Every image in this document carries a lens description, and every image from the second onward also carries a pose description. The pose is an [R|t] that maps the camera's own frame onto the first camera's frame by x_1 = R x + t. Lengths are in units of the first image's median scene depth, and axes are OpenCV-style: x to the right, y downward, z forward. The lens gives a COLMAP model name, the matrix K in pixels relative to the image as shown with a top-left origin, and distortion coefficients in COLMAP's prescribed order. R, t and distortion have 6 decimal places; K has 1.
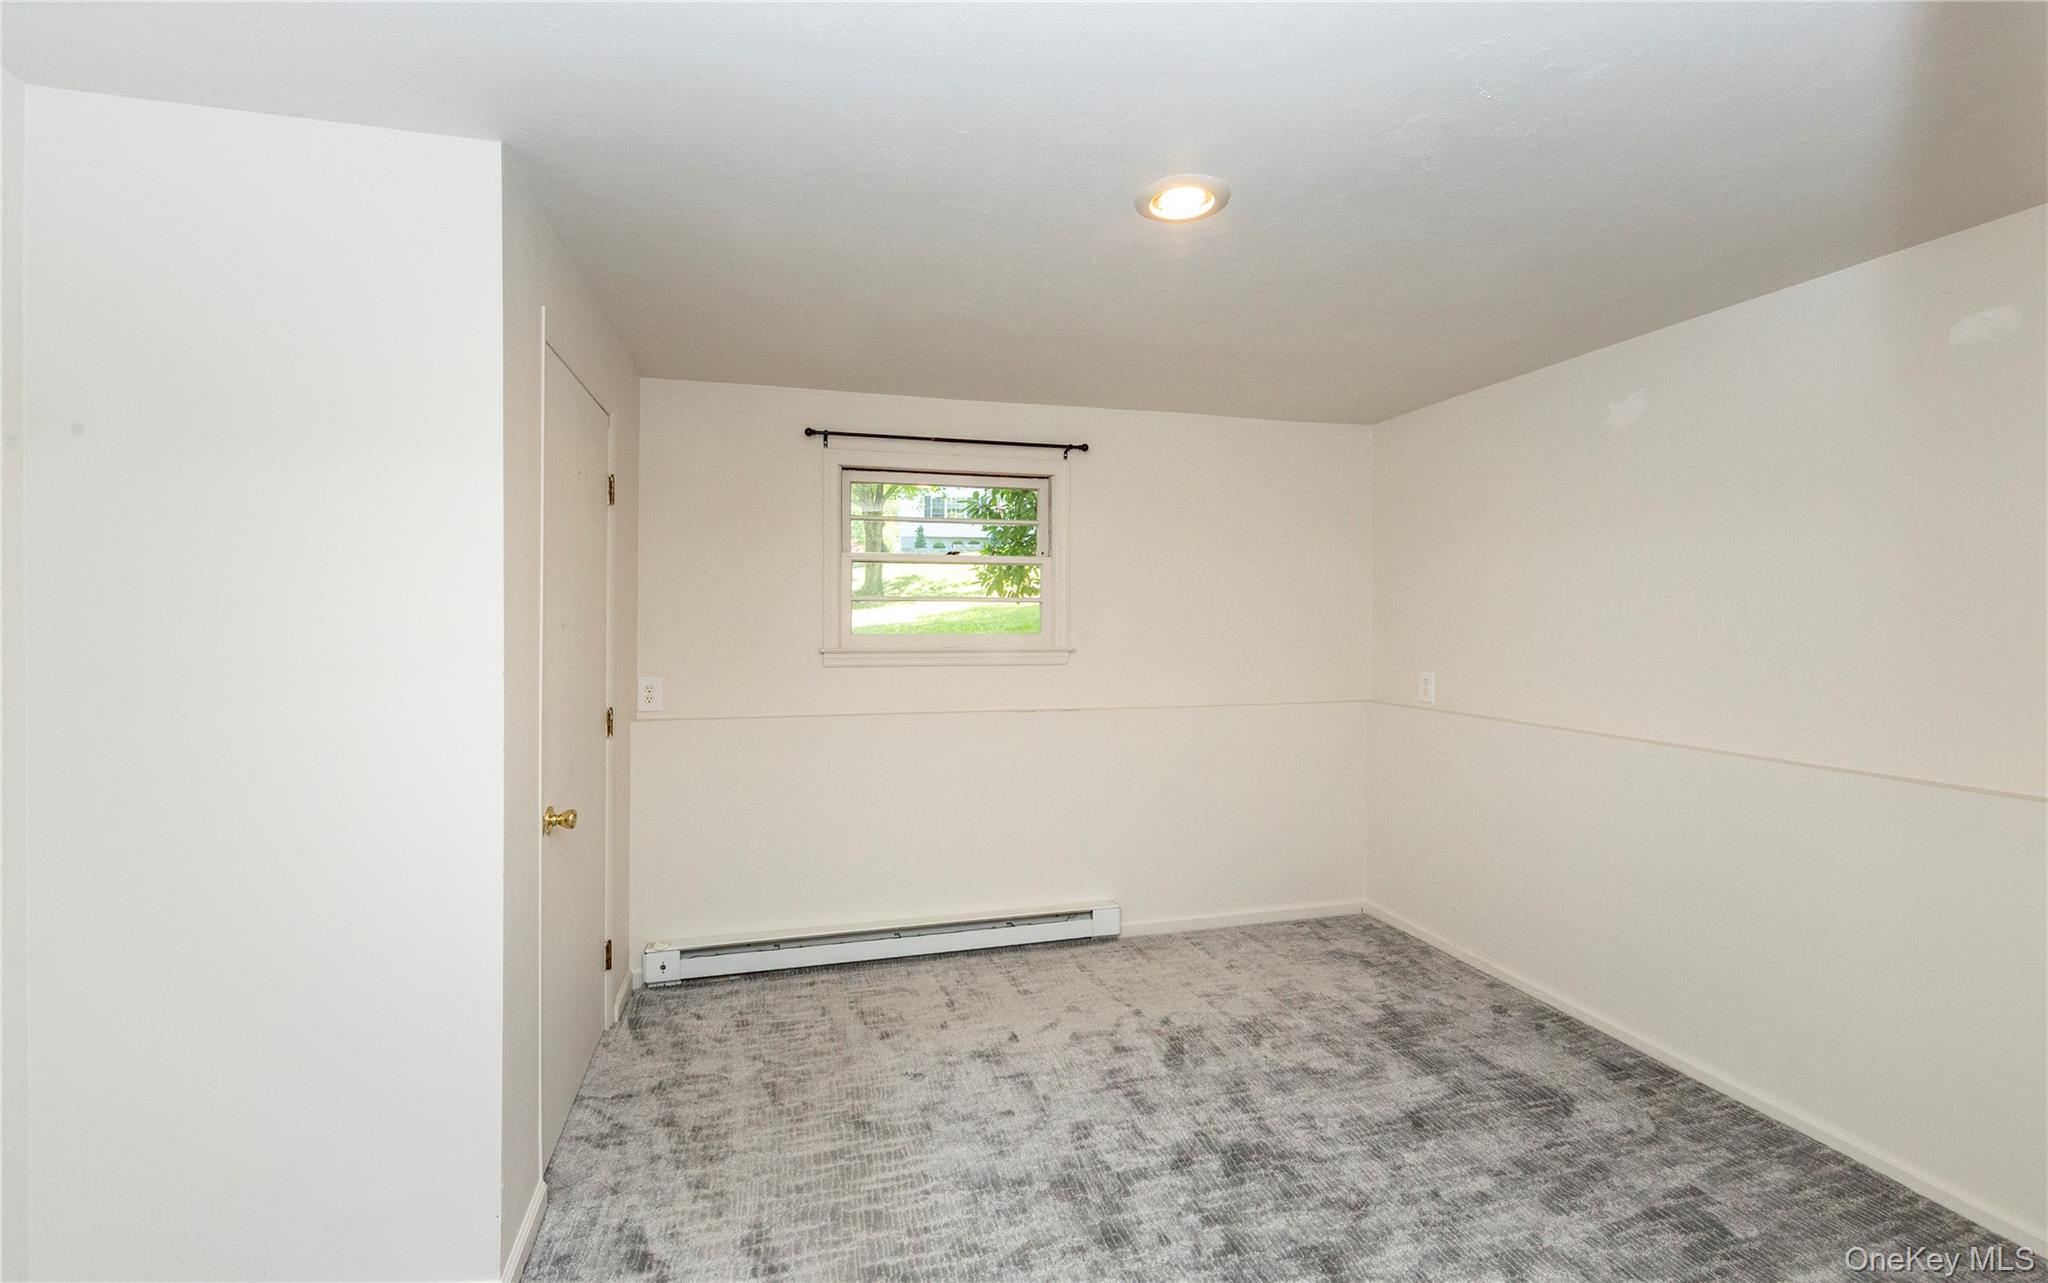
lens RADIAL K [[853.4, 0, 1015.8], [0, 853.4, 564.4], [0, 0, 1]] dist [-0.000086, -0.000047]
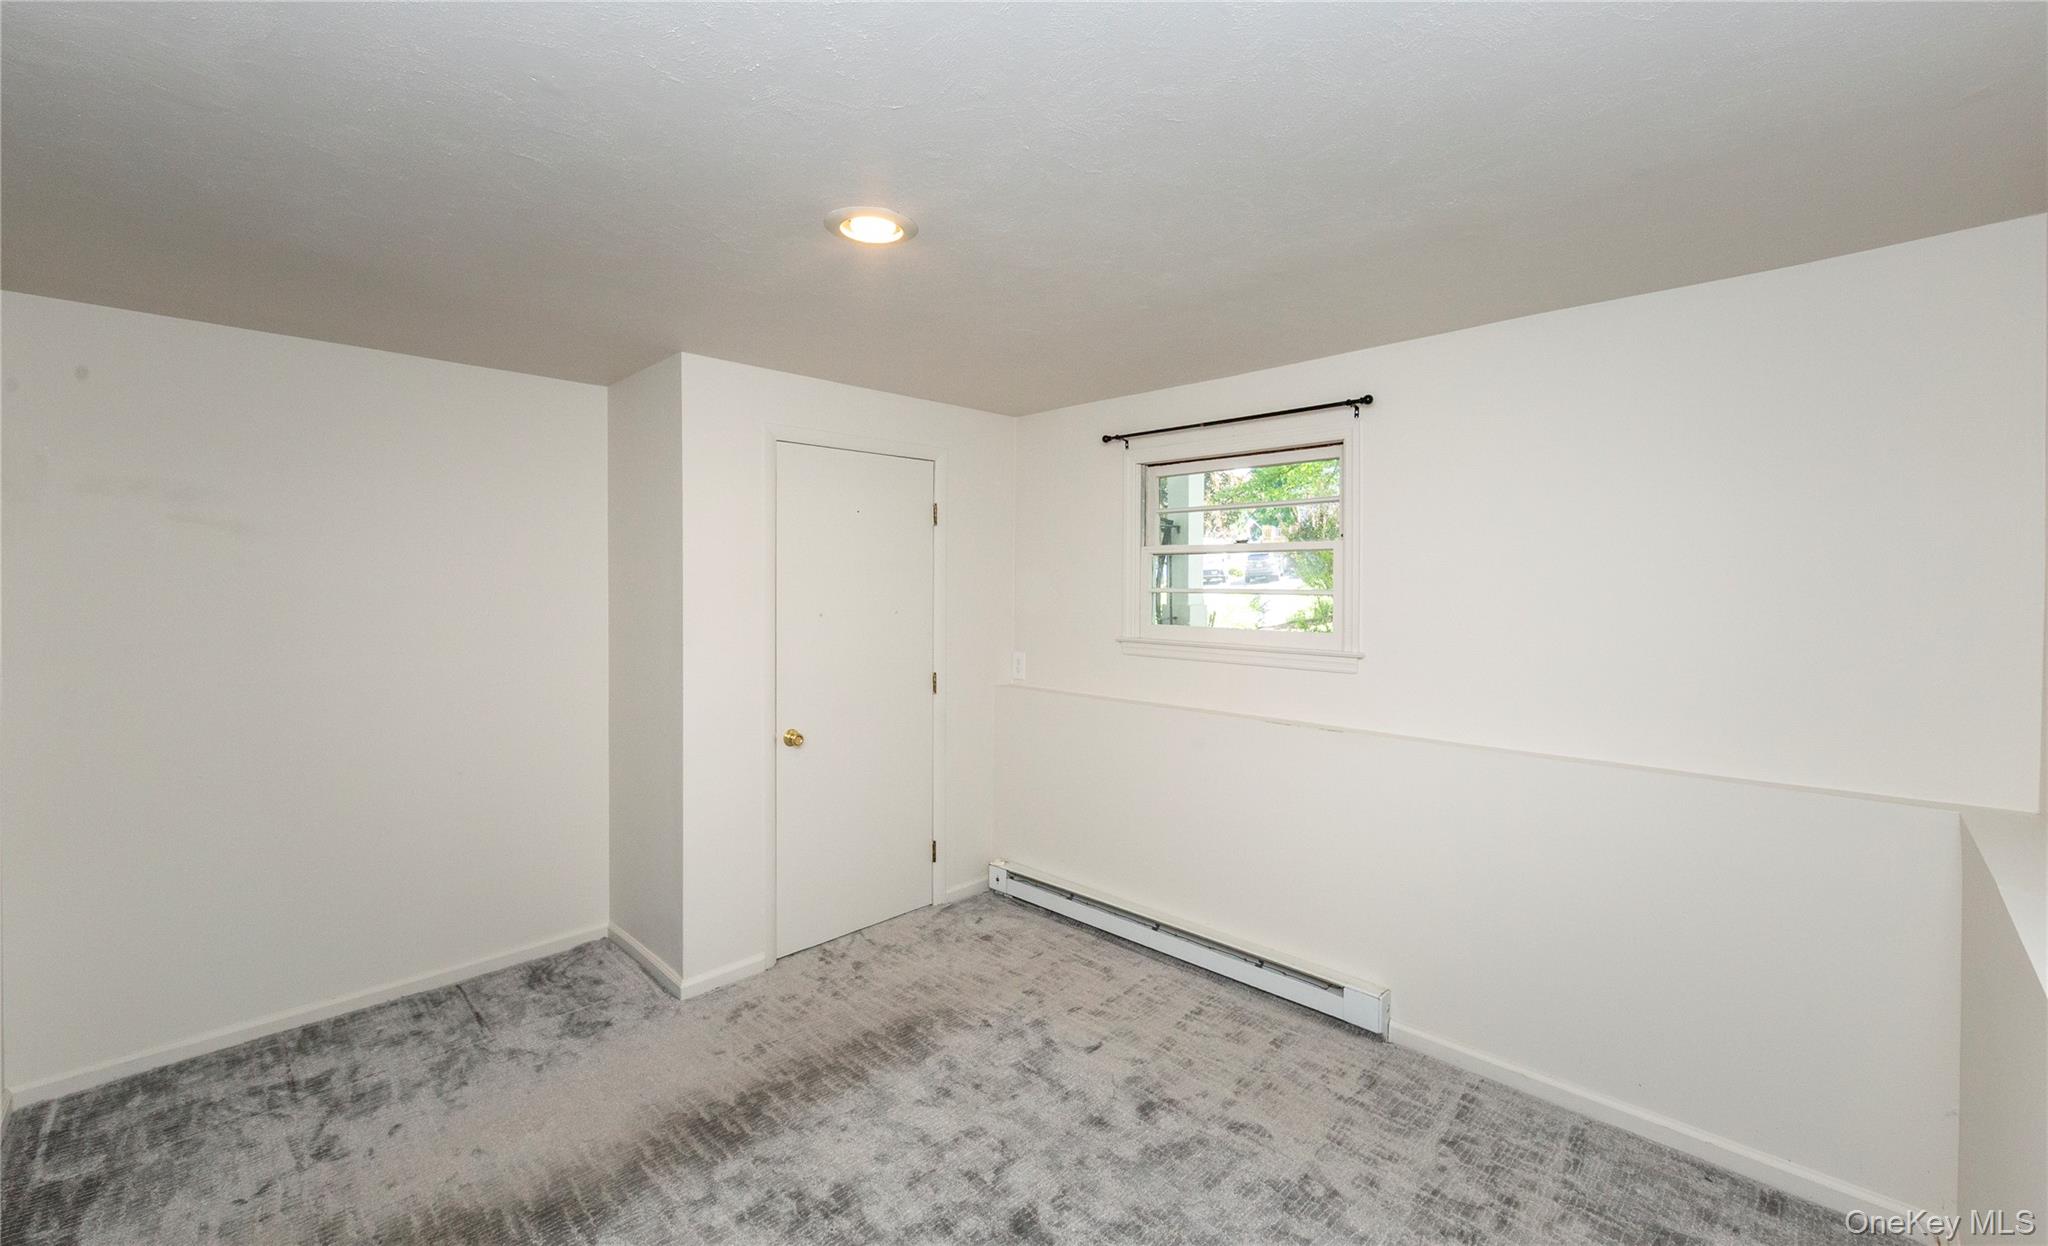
lens RADIAL K [[832.7, 0, 1020.8], [0, 832.7, 540.7], [0, 0, 1]] dist [-0.000064, -0.000095]
pose [[0.511499, -0.047522, -0.857969, 0.630859], [0.039394, 0.998717, -0.031831, 0.005787], [0.858380, -0.017518, 0.512715, 0.362075]]
